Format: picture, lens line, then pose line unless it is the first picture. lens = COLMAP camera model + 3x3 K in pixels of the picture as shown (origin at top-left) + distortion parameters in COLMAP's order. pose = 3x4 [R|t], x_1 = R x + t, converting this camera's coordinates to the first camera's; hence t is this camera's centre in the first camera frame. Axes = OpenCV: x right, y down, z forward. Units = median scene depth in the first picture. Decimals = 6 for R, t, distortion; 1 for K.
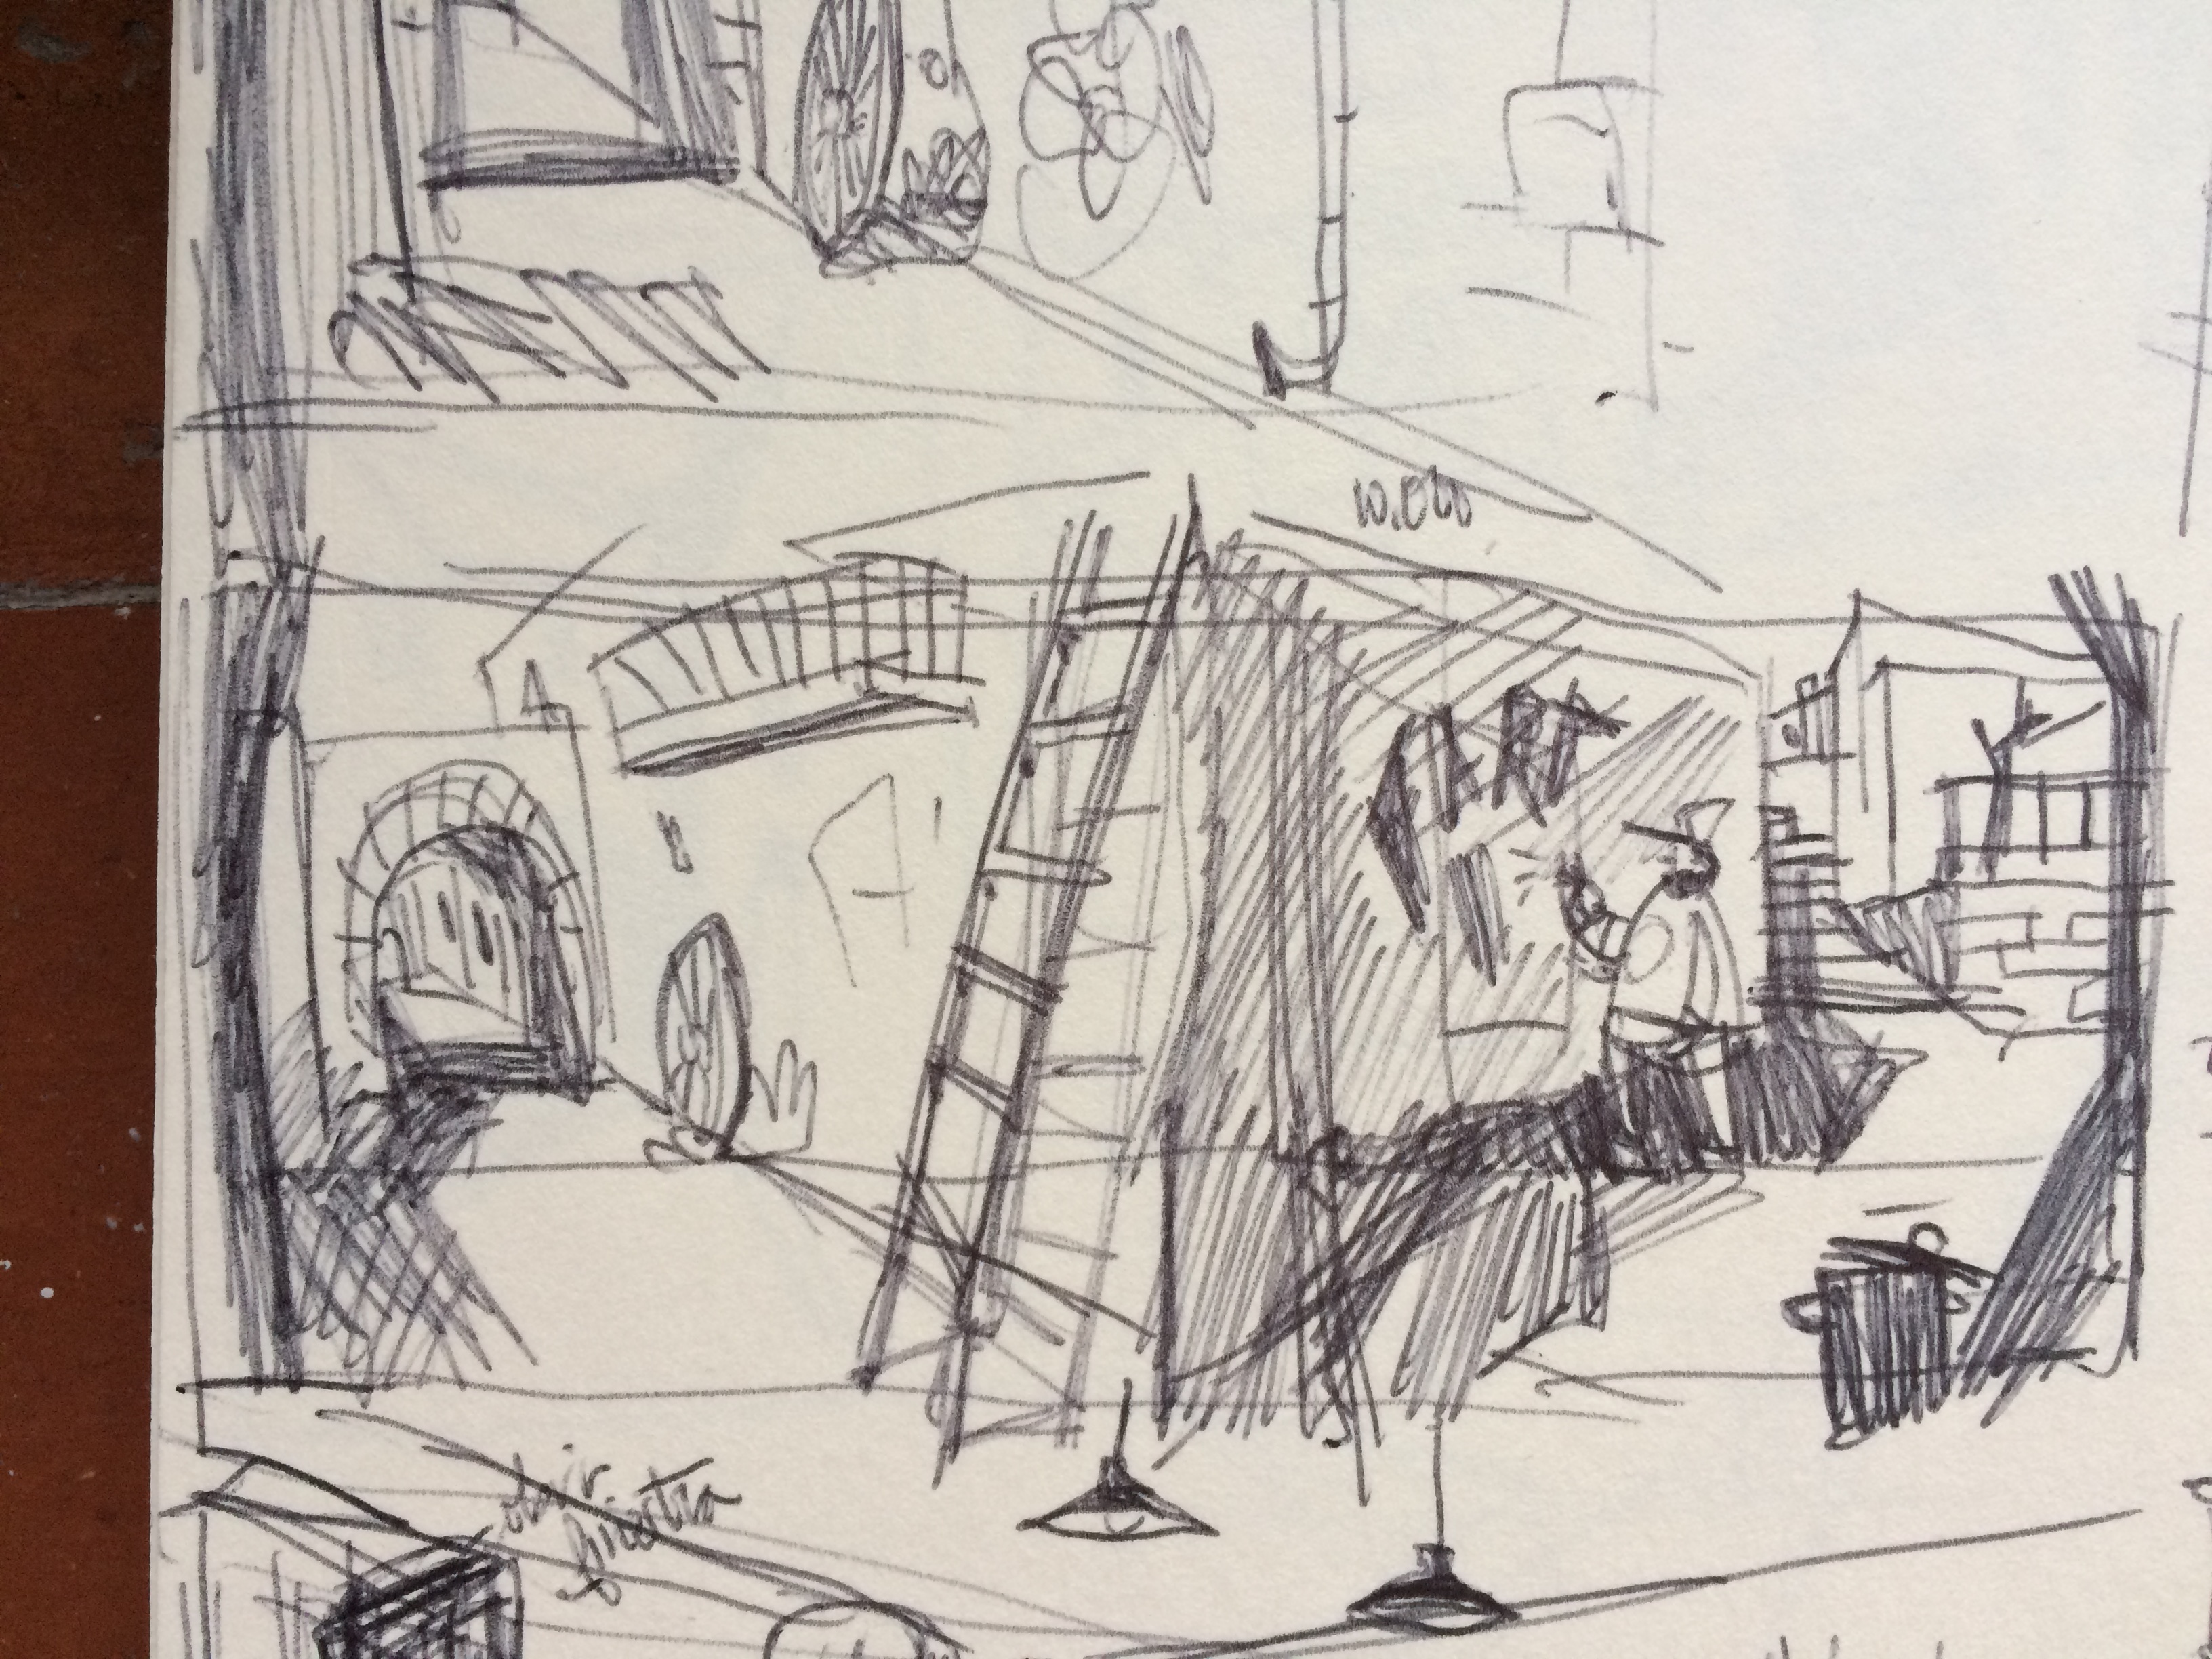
lens RADIAL K [[1907.7, 0, 1102.1], [0, 1907.7, 807.4], [0, 0, 1]] dist [0.074419, -0.125746]
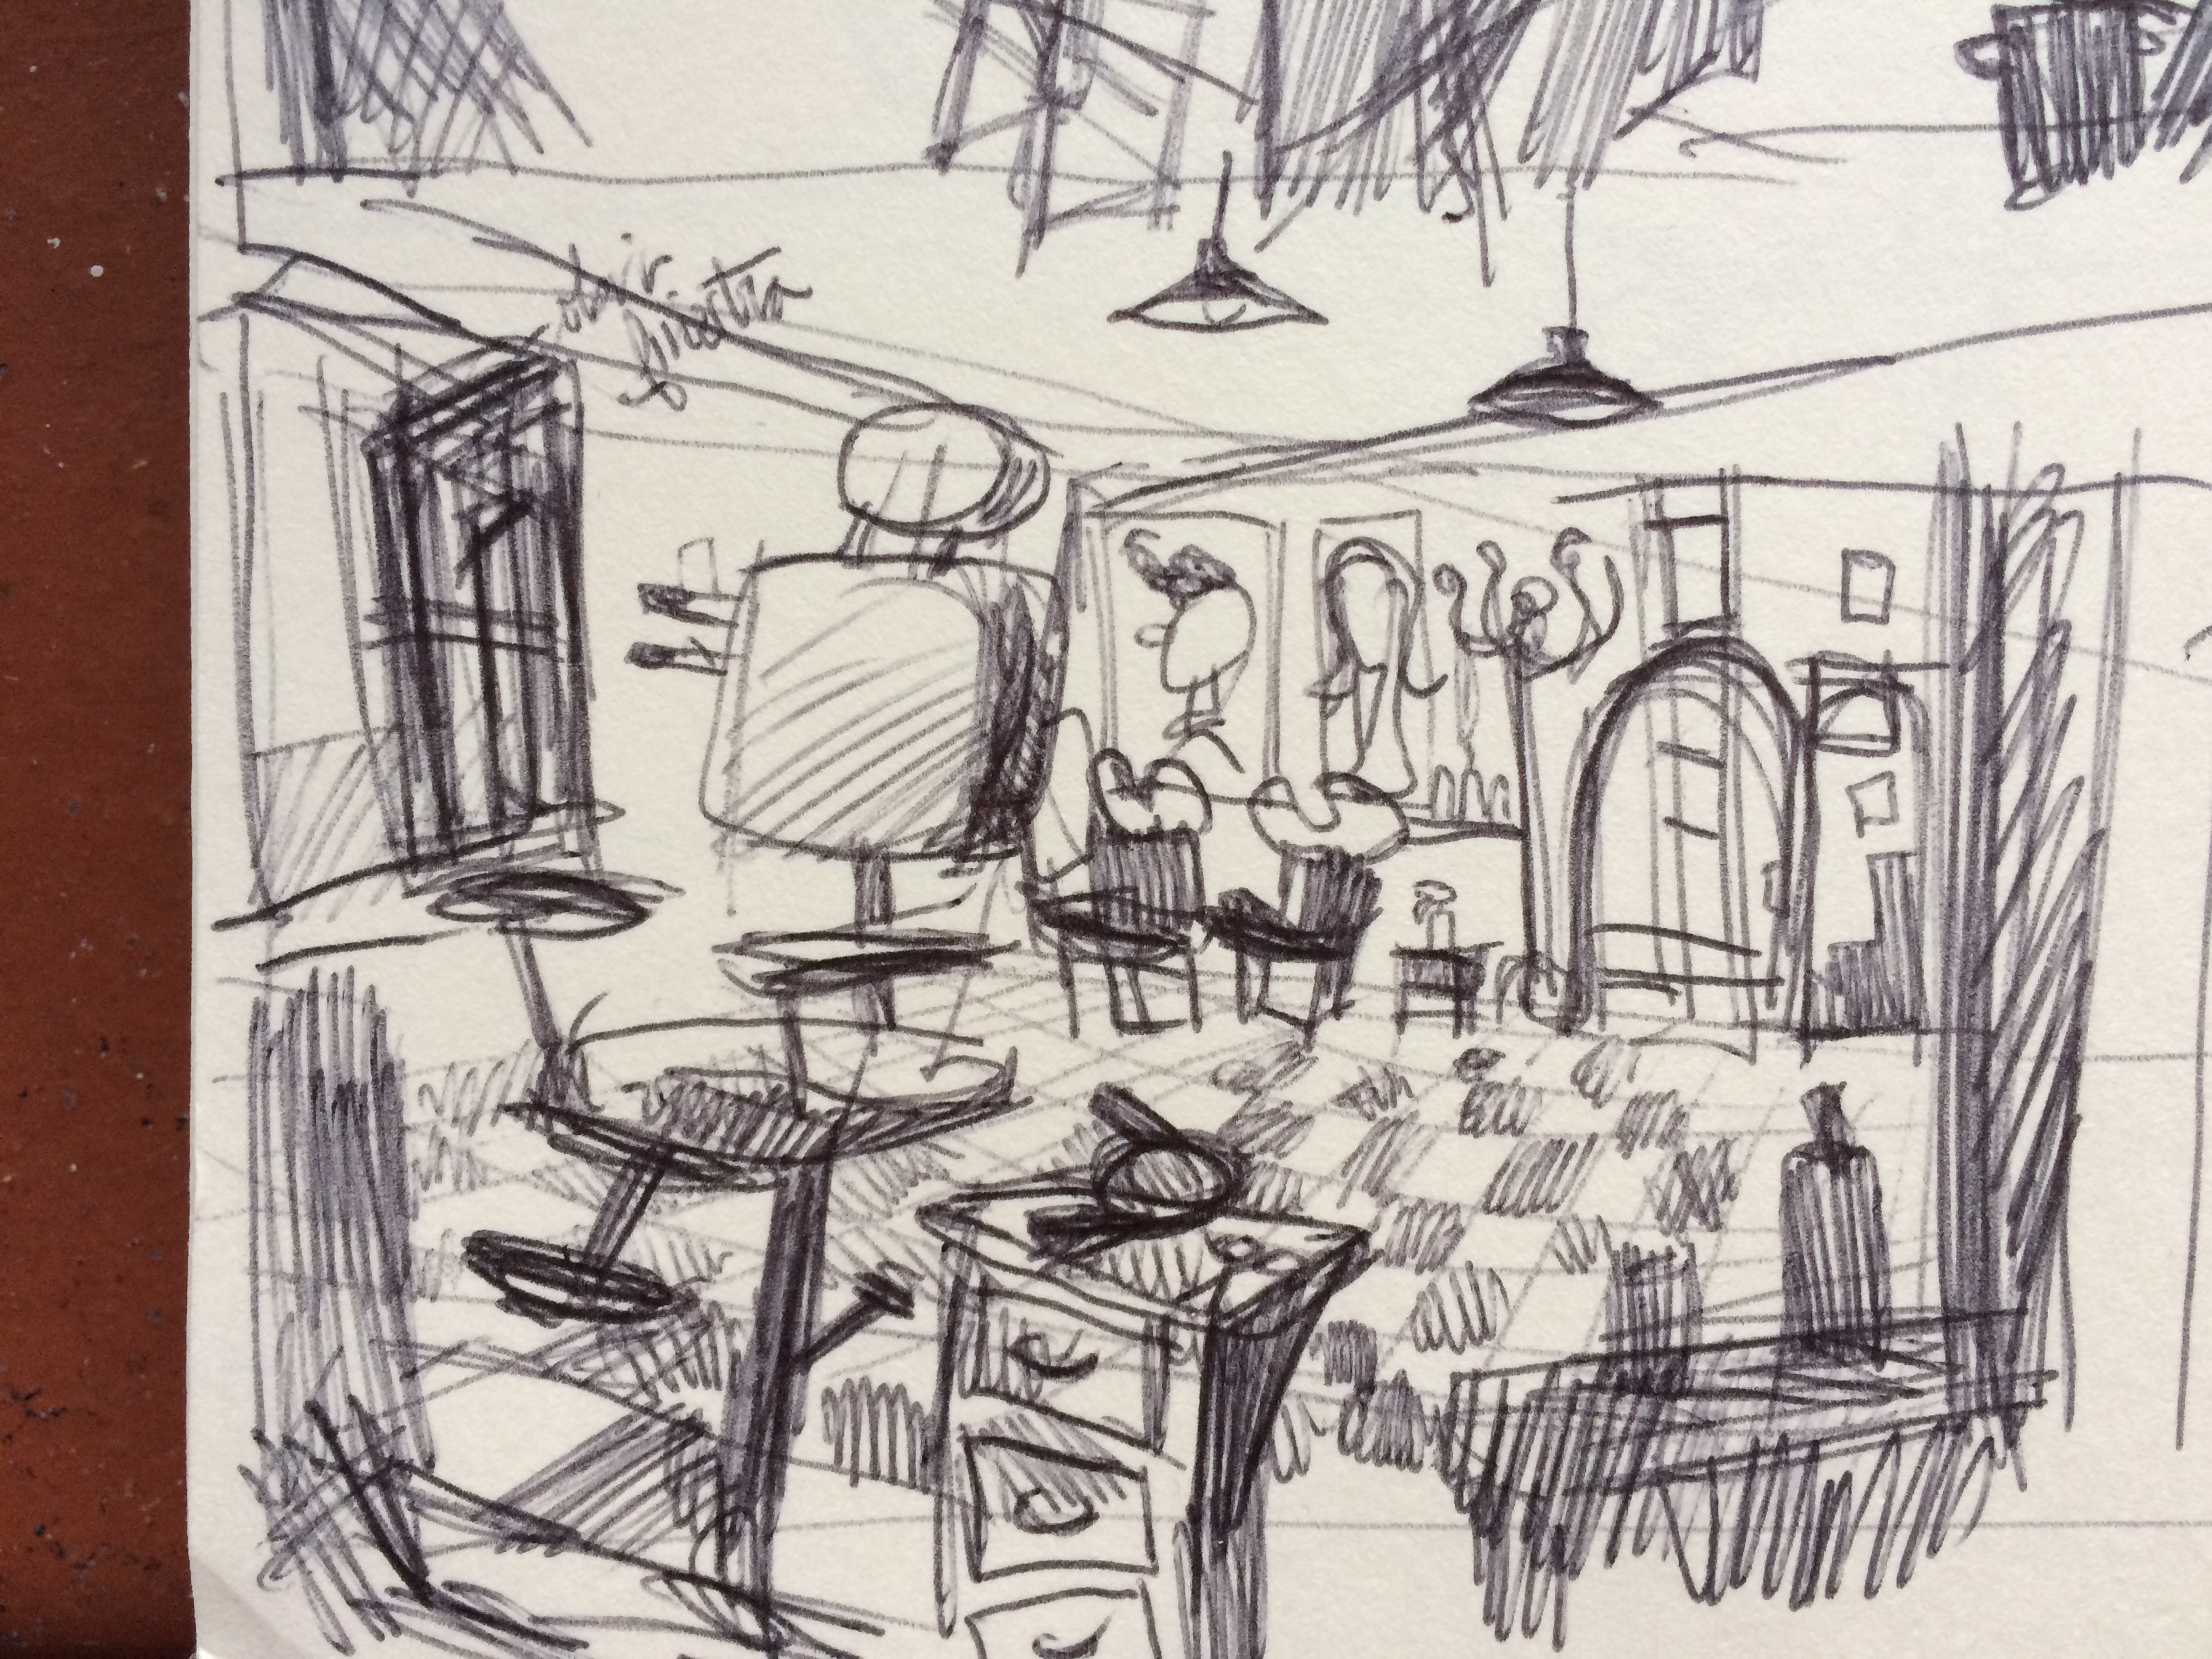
lens RADIAL K [[1907.7, 0, 1111.8], [0, 1907.7, 888.6], [0, 0, 1]] dist [0.074419, -0.125746]
pose [[0.998684, -0.009387, -0.050411, 0.001321], [0.009943, 0.999892, 0.010777, 0.634384], [0.050304, -0.011264, 0.998670, 0.077227]]
